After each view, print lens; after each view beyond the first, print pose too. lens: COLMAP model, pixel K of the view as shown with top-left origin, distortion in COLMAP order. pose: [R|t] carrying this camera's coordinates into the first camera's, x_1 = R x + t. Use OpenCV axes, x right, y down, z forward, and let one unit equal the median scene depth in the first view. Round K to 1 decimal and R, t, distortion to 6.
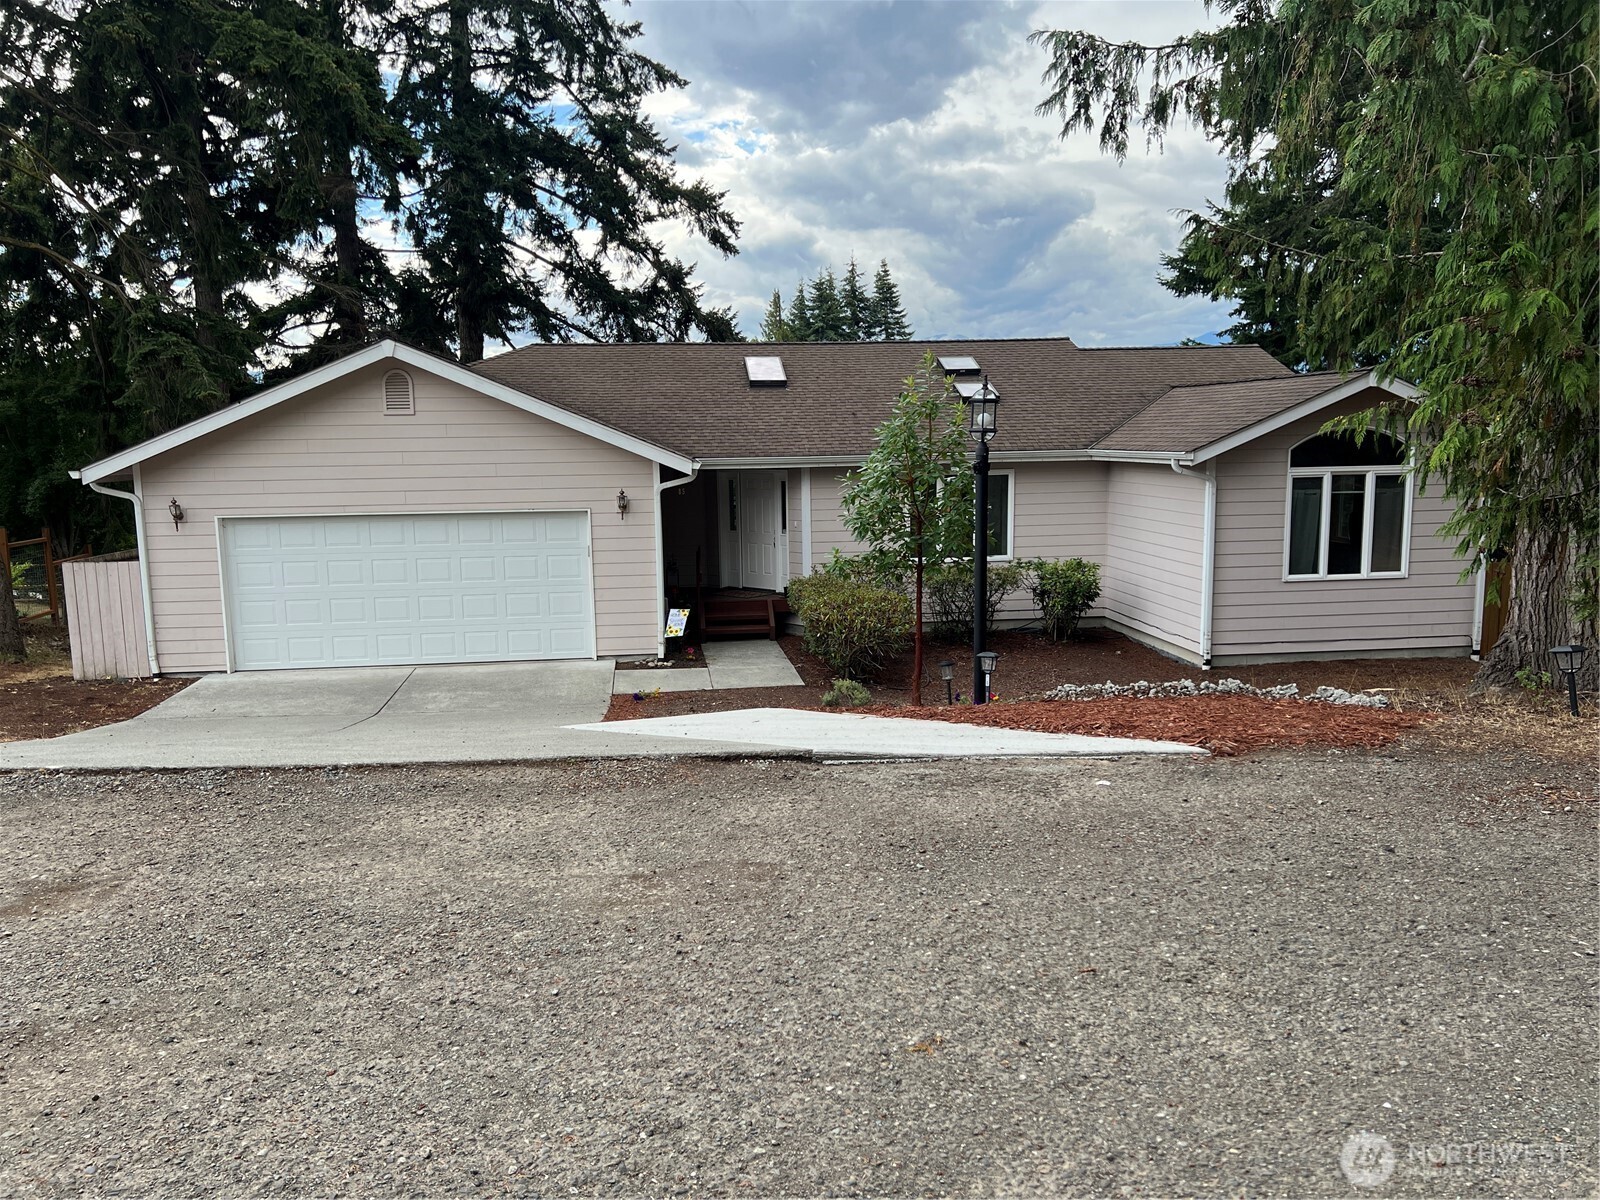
lens RADIAL K [[1197.0, 0, 800.0], [0, 1197.0, 600.0], [0, 0, 1]] dist [0.064179, -0.069607]
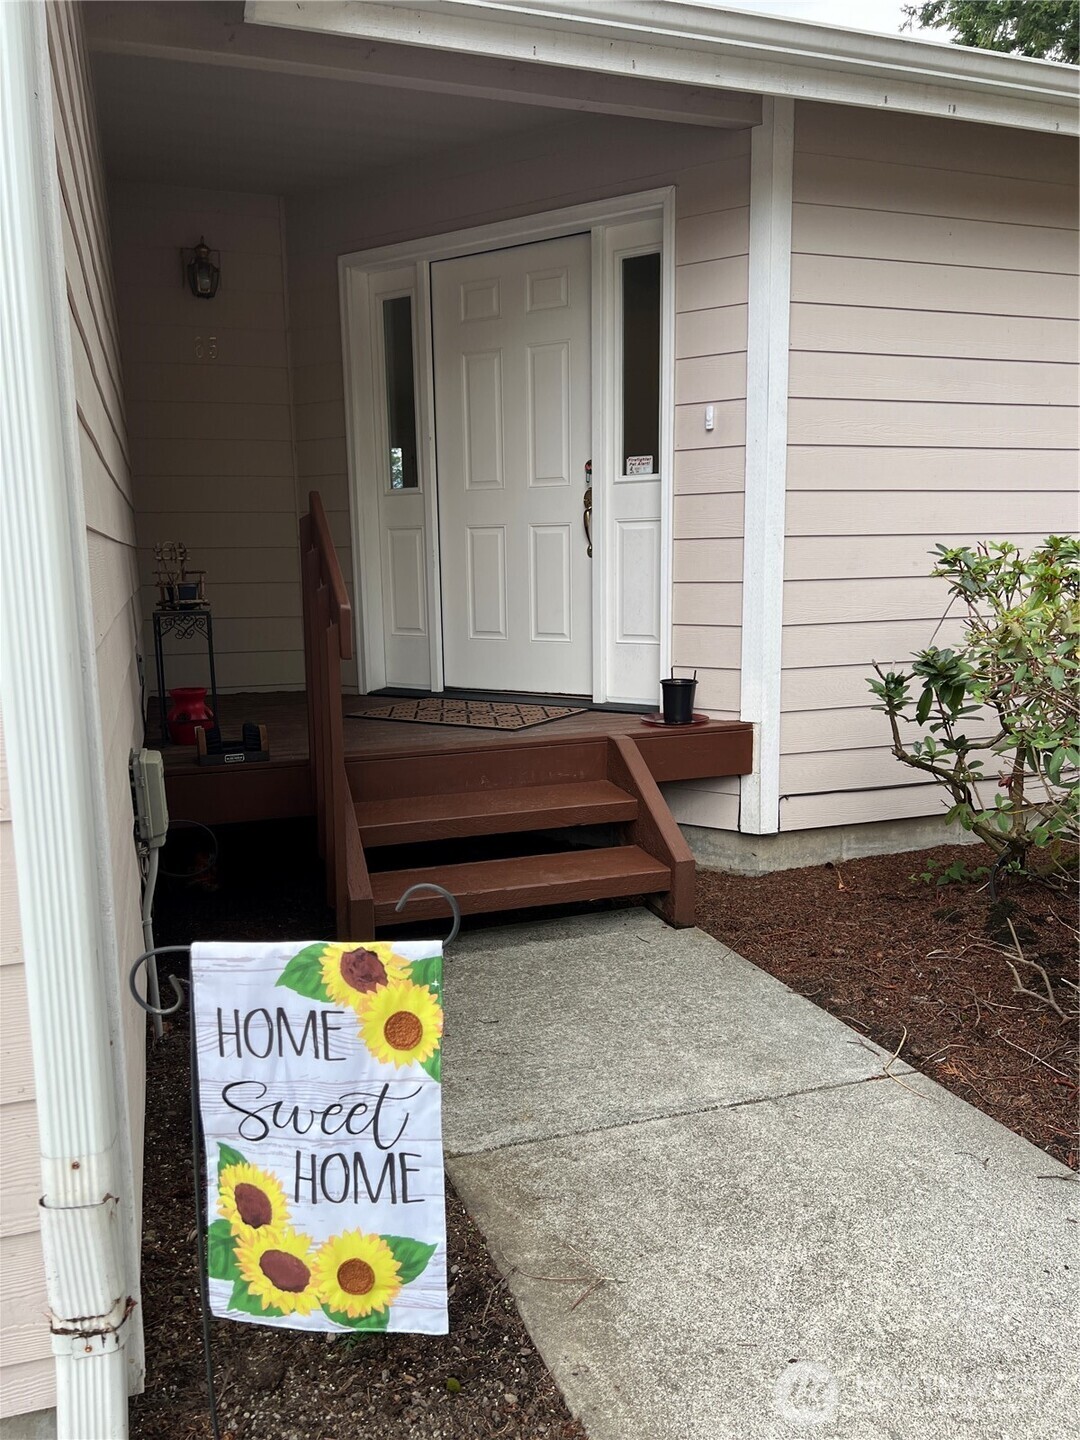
lens RADIAL K [[1077.3, 0, 526.7], [0, 1077.3, 726.2], [0, 0, 1]] dist [0.064179, -0.069607]
pose [[0.977384, -0.030107, 0.209316, -0.102335], [0.026301, 0.999435, 0.020945, -0.008193], [-0.209829, -0.014966, 0.977624, 0.925111]]
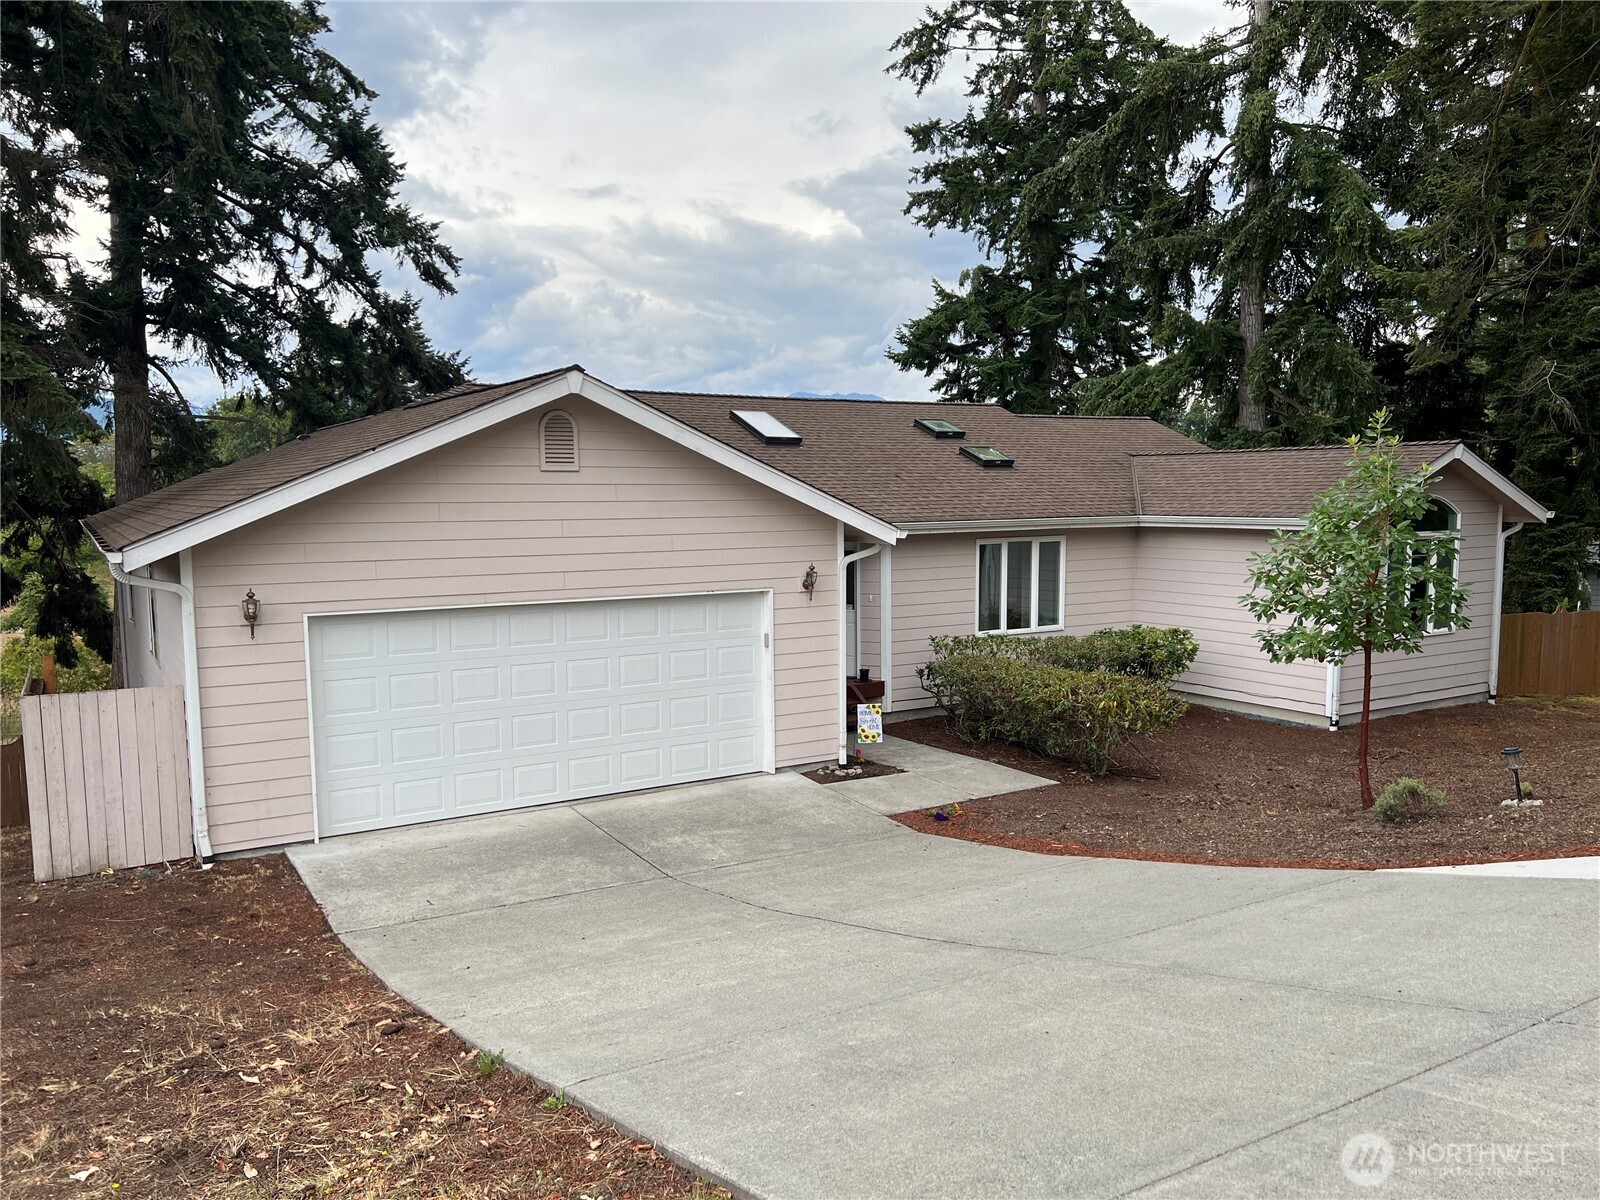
lens RADIAL K [[1197.0, 0, 800.0], [0, 1197.0, 600.0], [0, 0, 1]] dist [0.064179, -0.069607]
pose [[0.904827, -0.029278, 0.424771, -0.500724], [0.051285, 0.997864, -0.040467, -0.034010], [-0.422679, 0.058400, 0.904396, 0.254535]]
